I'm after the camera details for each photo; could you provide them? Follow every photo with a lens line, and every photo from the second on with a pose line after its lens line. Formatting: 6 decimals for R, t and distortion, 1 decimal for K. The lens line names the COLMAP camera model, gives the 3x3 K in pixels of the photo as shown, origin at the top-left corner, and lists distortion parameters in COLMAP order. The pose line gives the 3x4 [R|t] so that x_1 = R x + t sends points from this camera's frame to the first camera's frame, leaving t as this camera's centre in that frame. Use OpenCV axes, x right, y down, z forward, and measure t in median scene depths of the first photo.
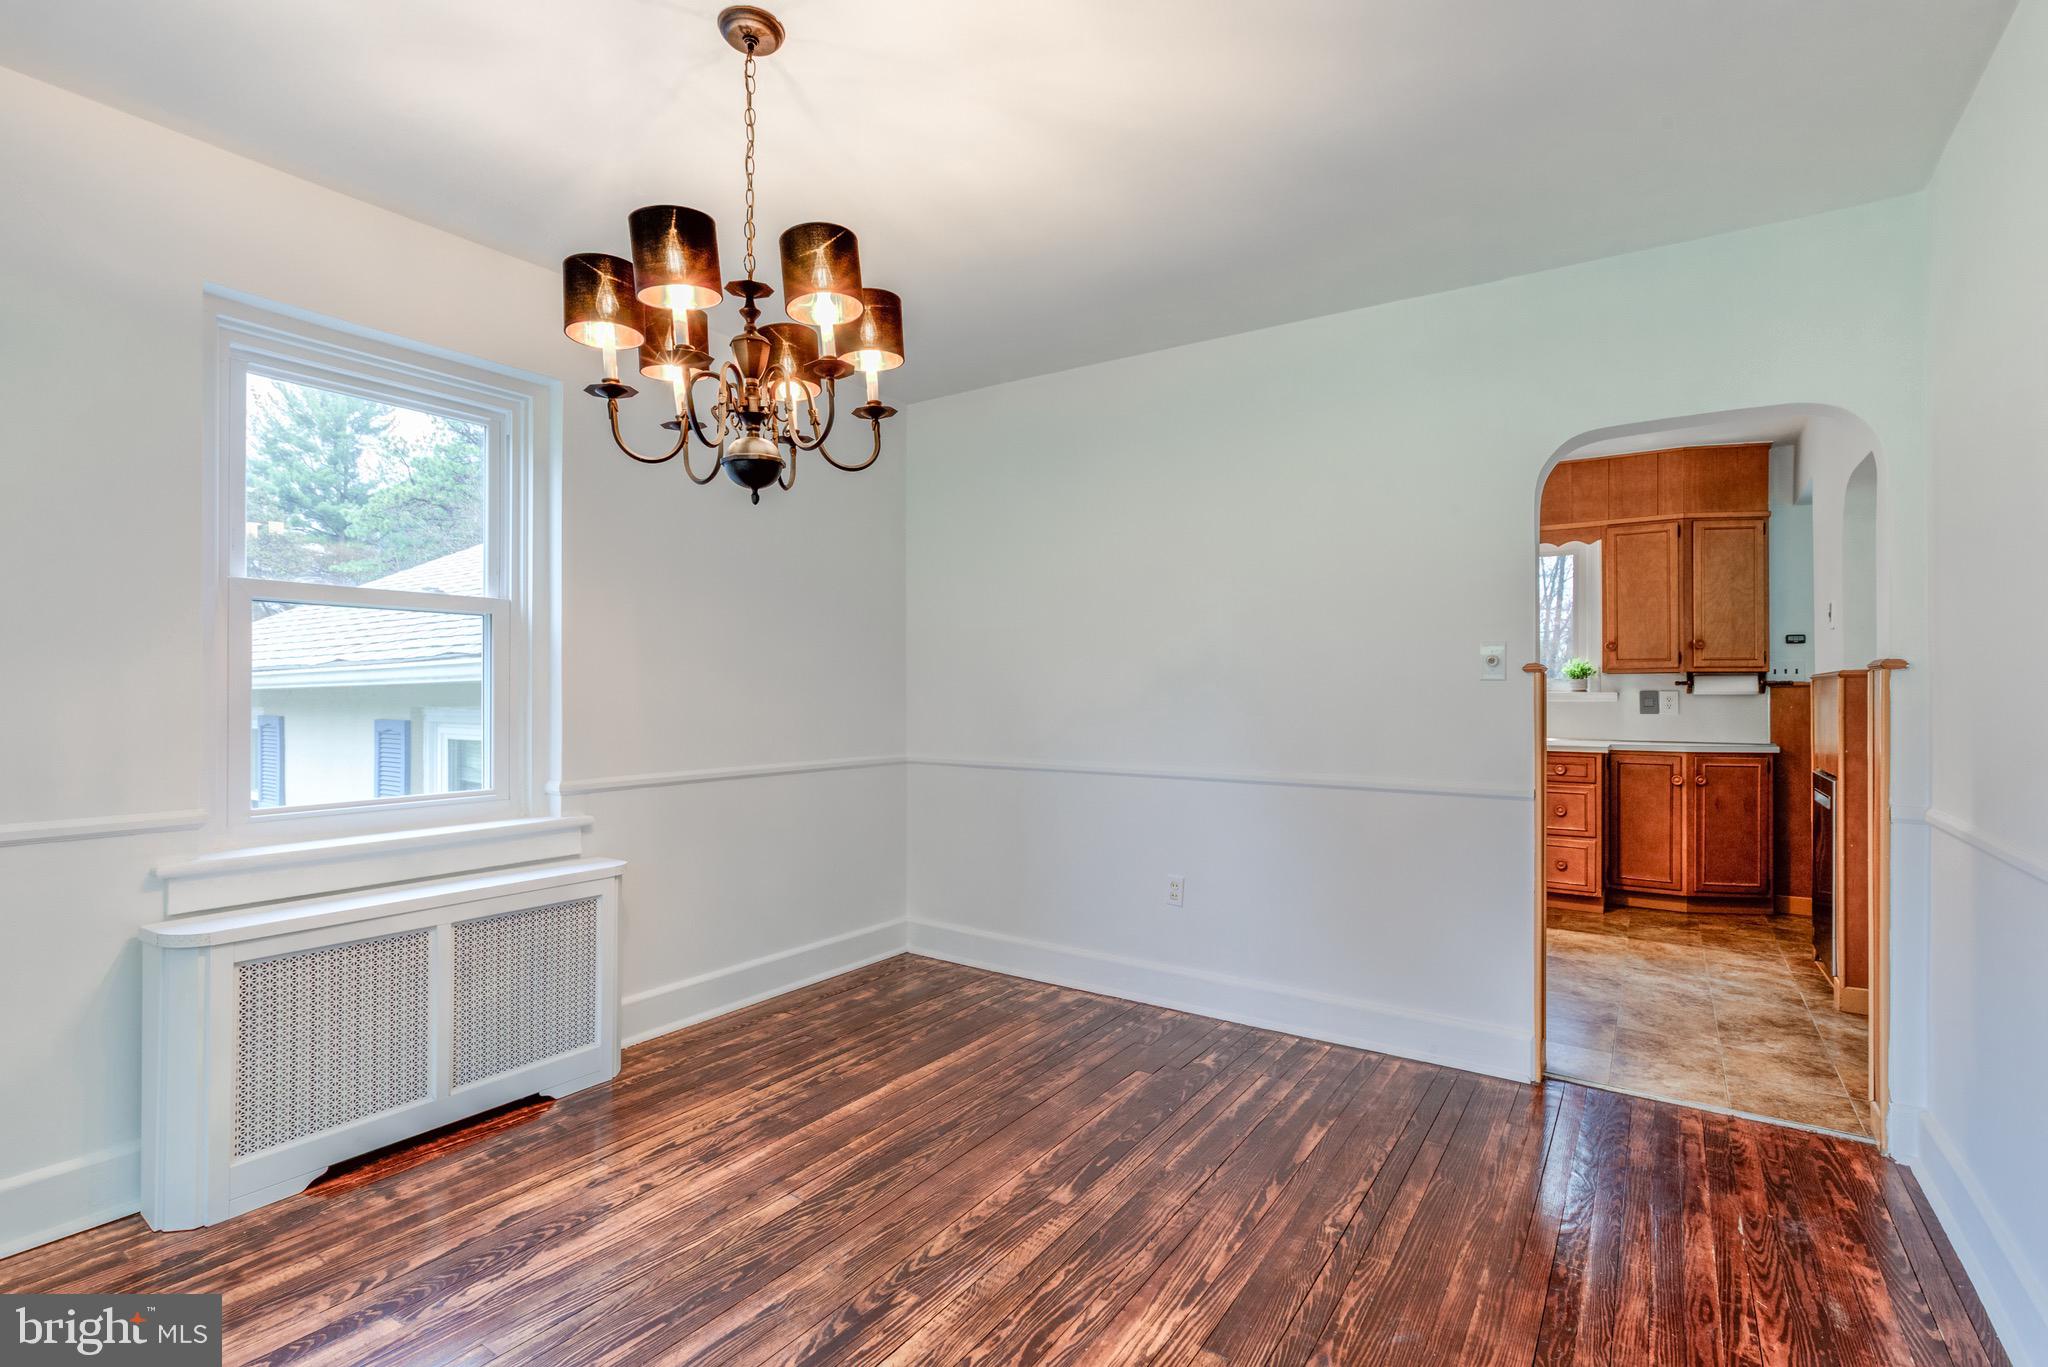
lens RADIAL K [[931.5, 0, 1032.8], [0, 931.5, 690.1], [0, 0, 1]] dist [-0.007917, 0.003906]
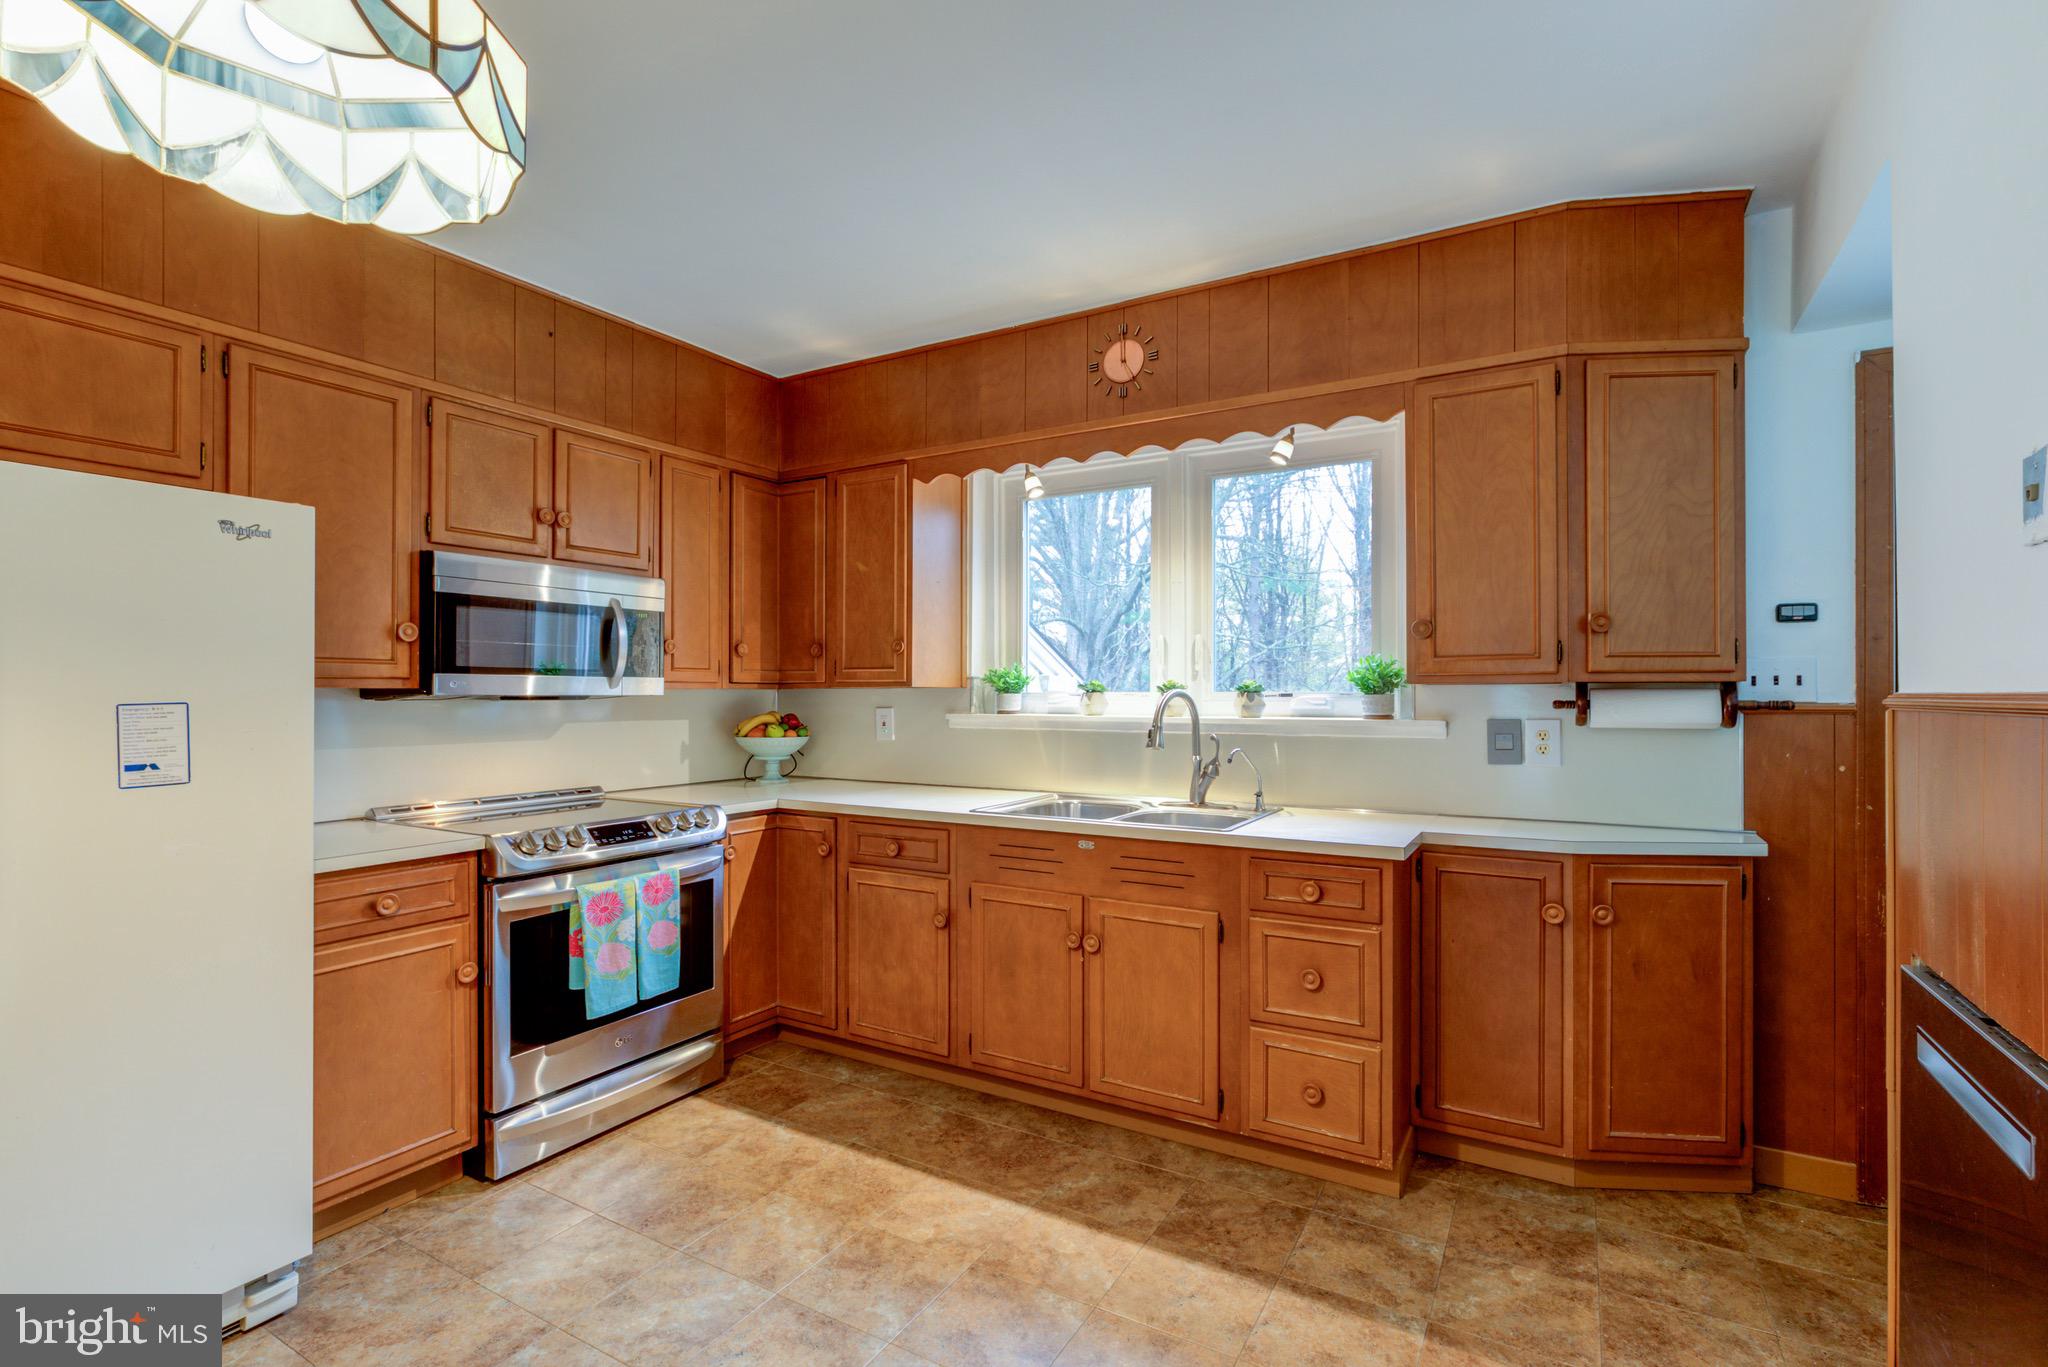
lens RADIAL K [[931.5, 0, 996.4], [0, 931.5, 695.8], [0, 0, 1]] dist [-0.007917, 0.003906]
pose [[0.998994, -0.000002, 0.044841, 0.390146], [0.000006, 1.000000, -0.000102, -0.012410], [-0.044841, 0.000102, 0.998994, 0.542059]]
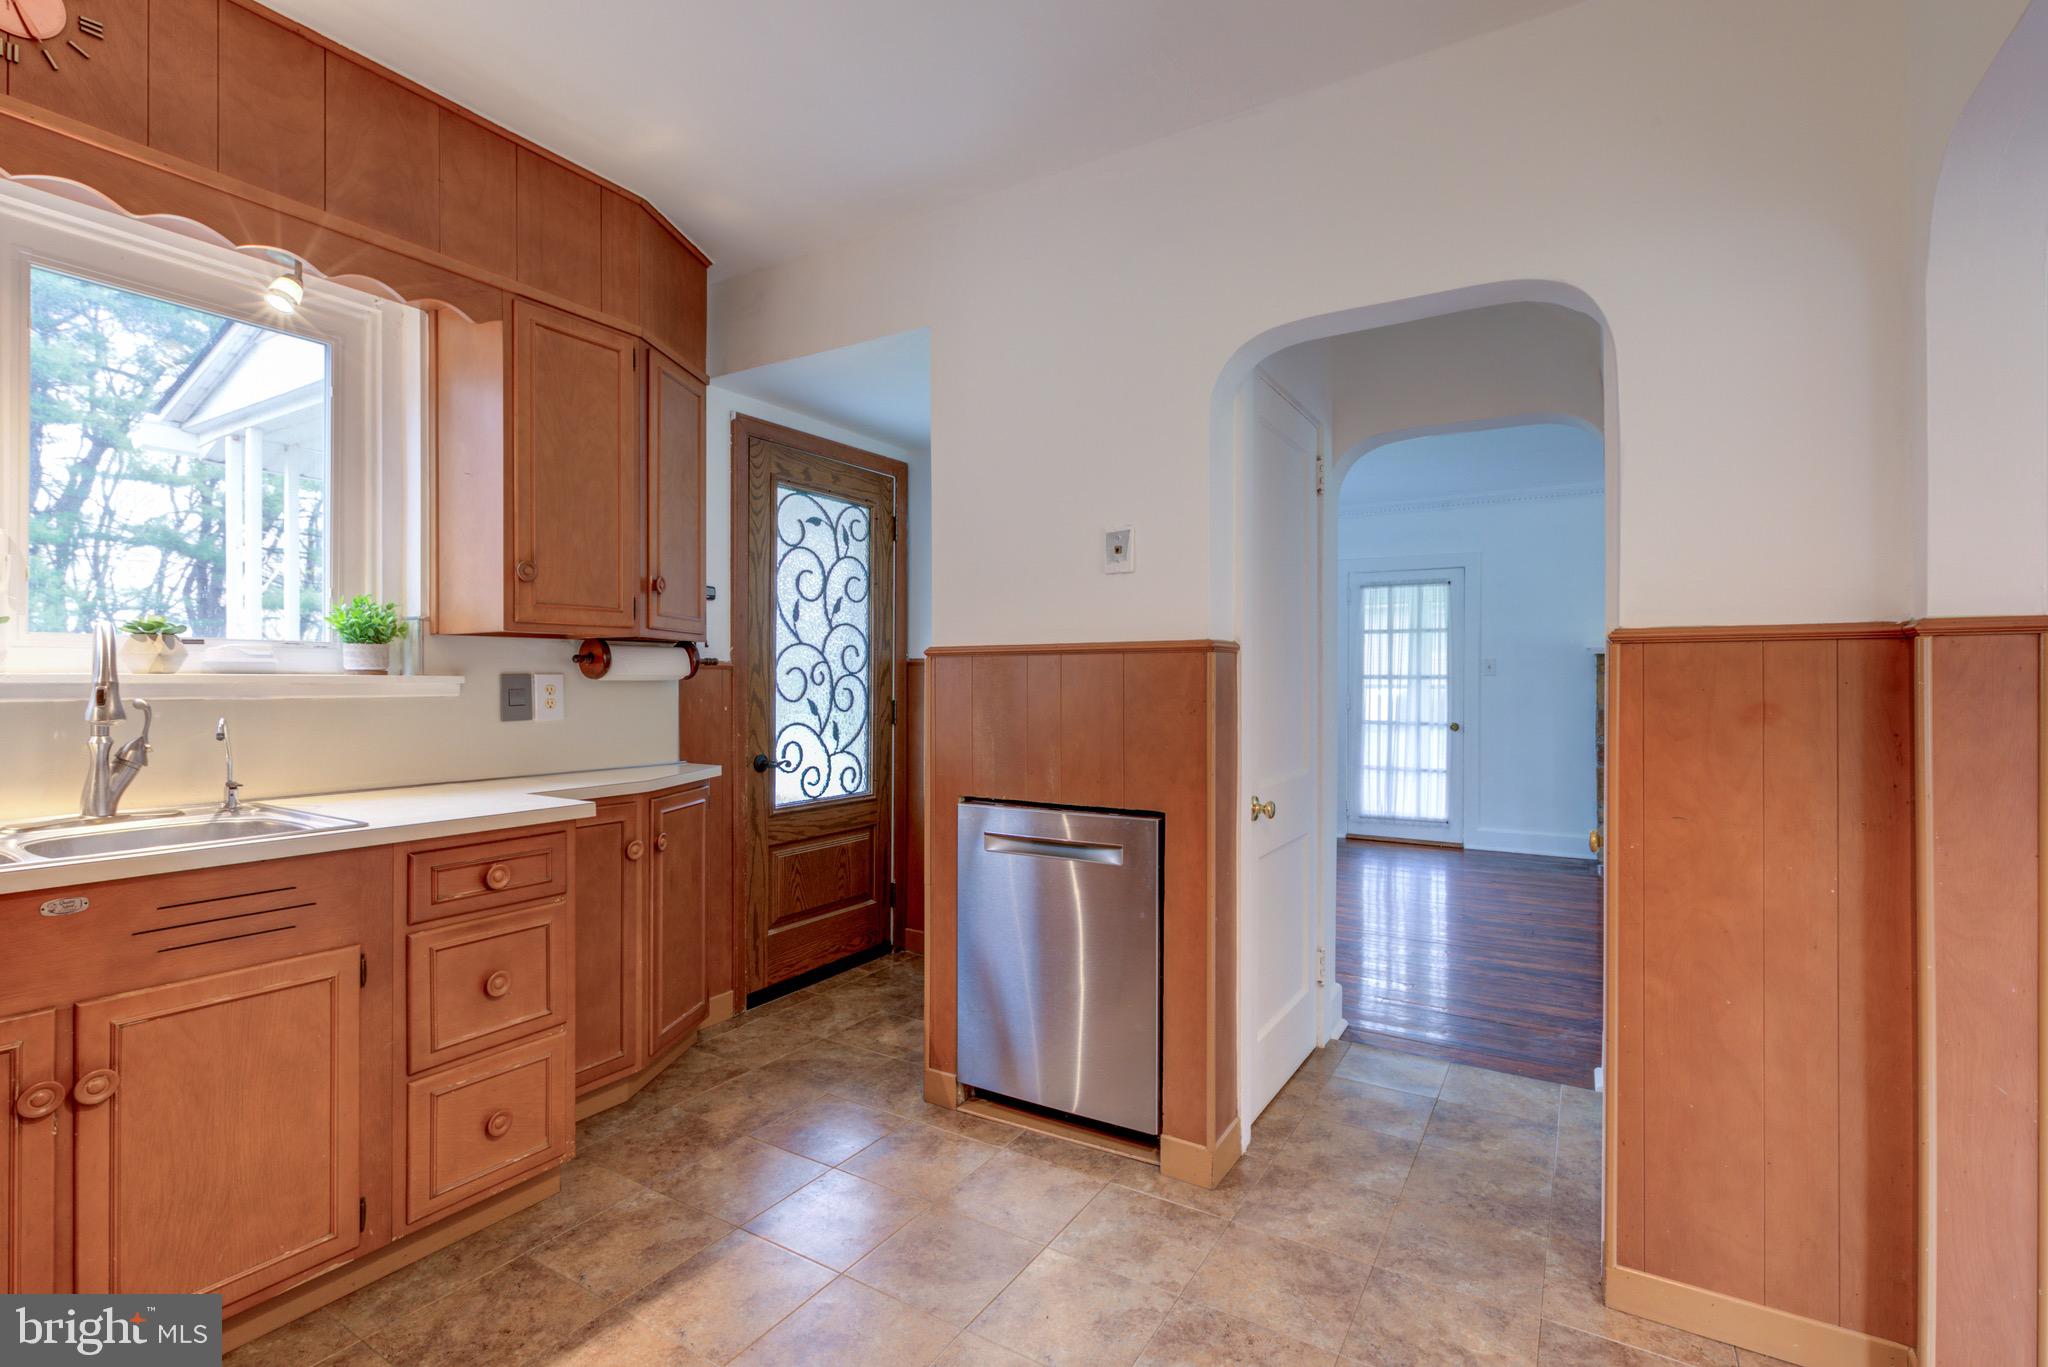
lens RADIAL K [[931.5, 0, 1047.0], [0, 931.5, 682.5], [0, 0, 1]] dist [-0.007917, 0.003906]
pose [[-0.033493, -0.000151, 0.999439, 0.179287], [0.001278, 0.999999, 0.000194, 0.006212], [-0.999438, 0.001284, -0.033492, 0.788784]]
